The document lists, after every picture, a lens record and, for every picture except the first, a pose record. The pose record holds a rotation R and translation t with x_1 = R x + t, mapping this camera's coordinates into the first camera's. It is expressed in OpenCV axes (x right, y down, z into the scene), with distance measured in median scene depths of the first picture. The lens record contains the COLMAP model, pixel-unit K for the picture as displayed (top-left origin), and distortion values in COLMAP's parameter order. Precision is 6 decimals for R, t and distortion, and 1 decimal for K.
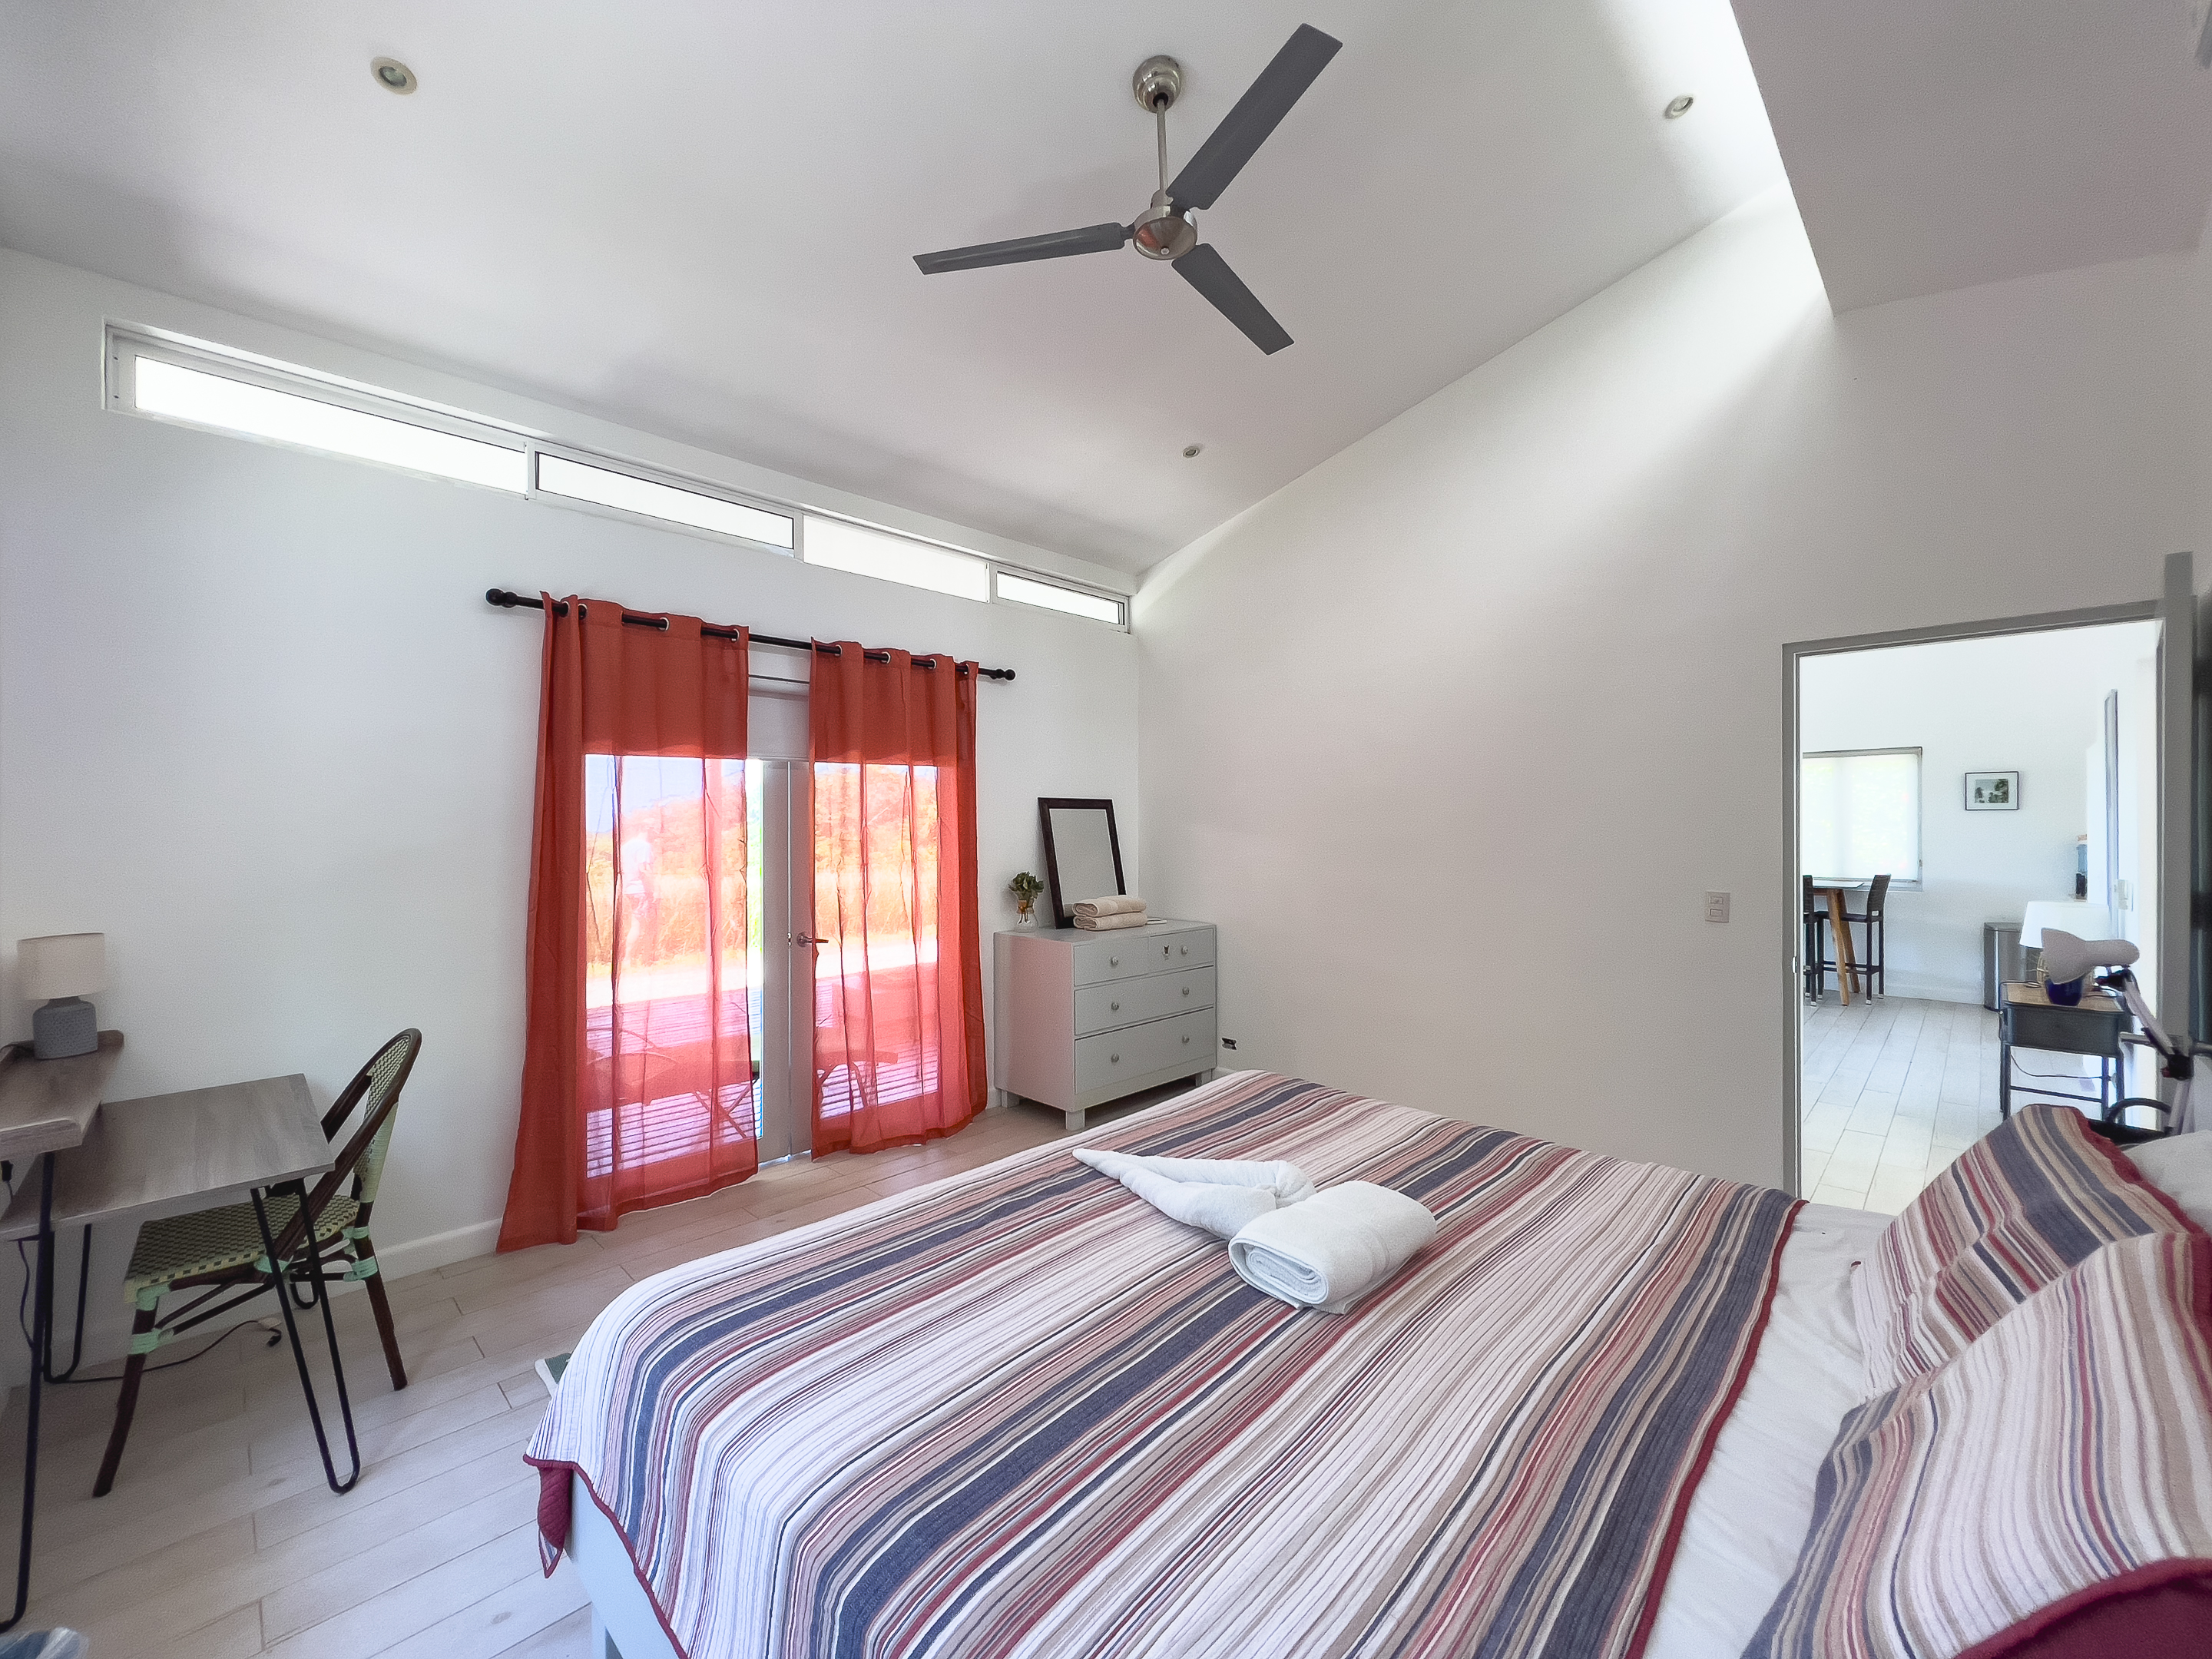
lens RADIAL K [[885.5, 0, 1103.2], [0, 885.5, 823.8], [0, 0, 1]] dist [0.006962, -0.000340]
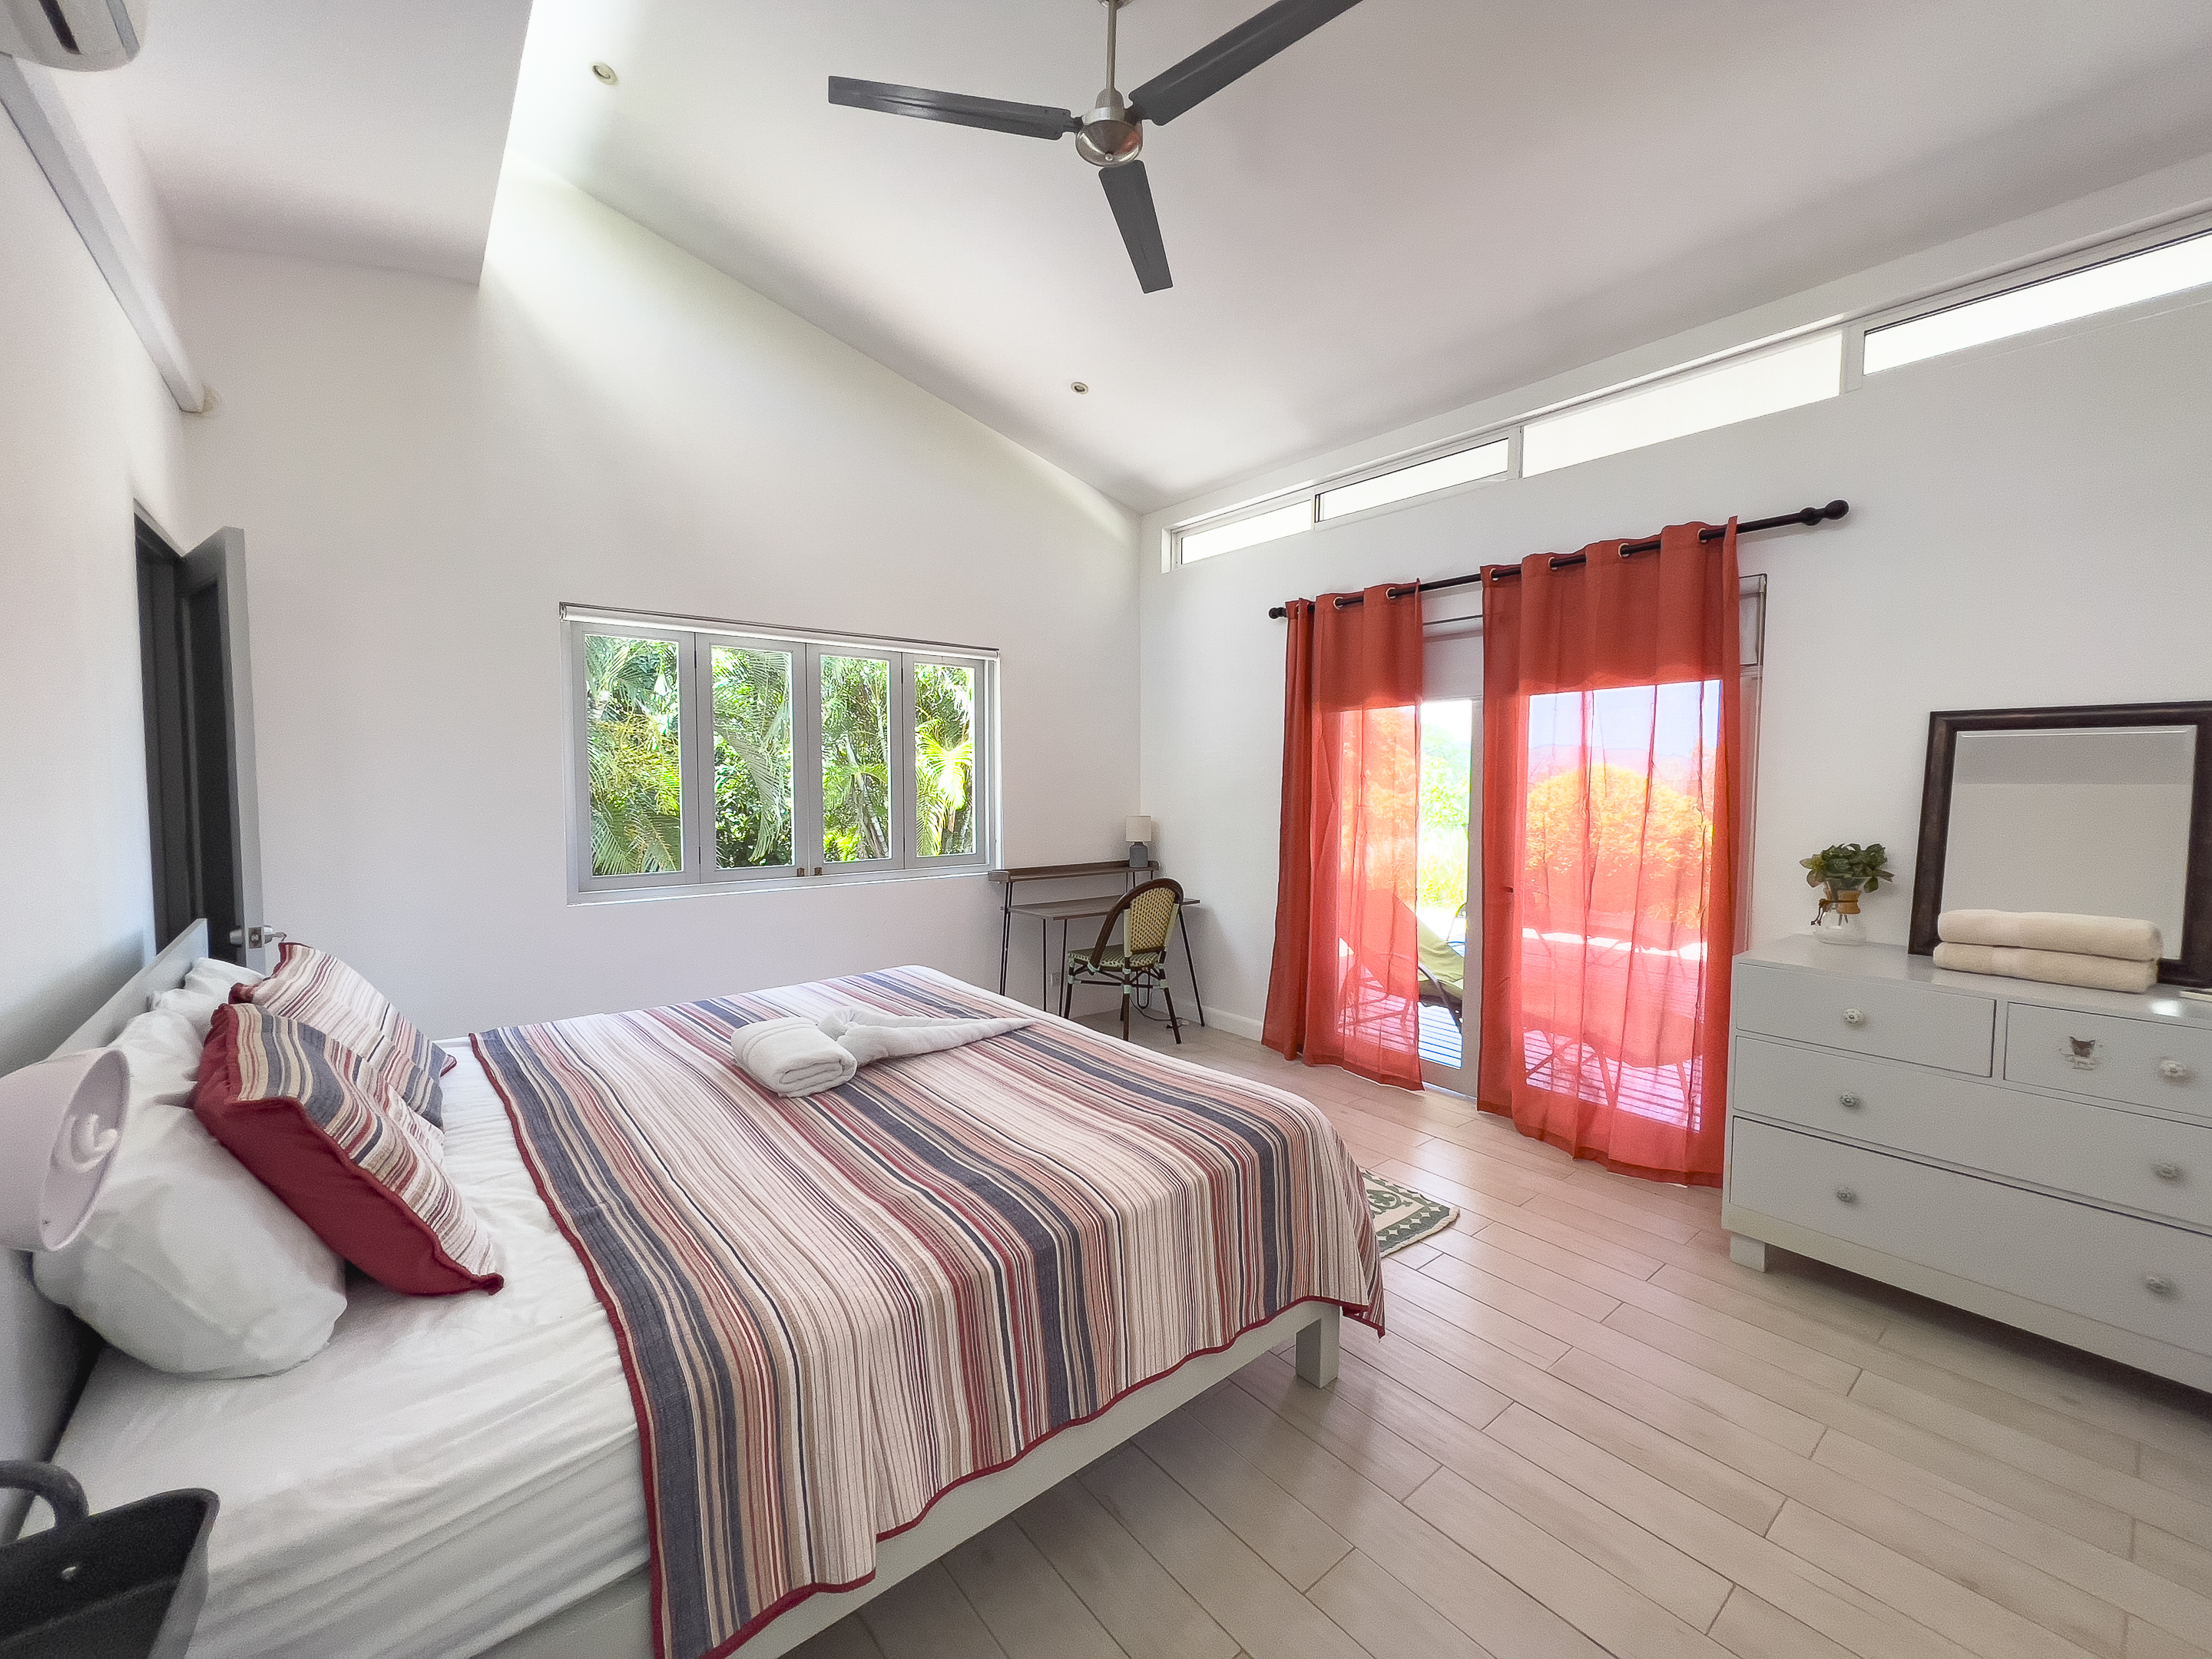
lens RADIAL K [[885.5, 0, 1103.2], [0, 885.5, 823.8], [0, 0, 1]] dist [0.006962, -0.000340]
pose [[-0.107157, 0.055828, -0.992674, 0.684304], [-0.003519, 0.998395, 0.056529, 0.012597], [0.994236, 0.009551, -0.106788, 0.711123]]
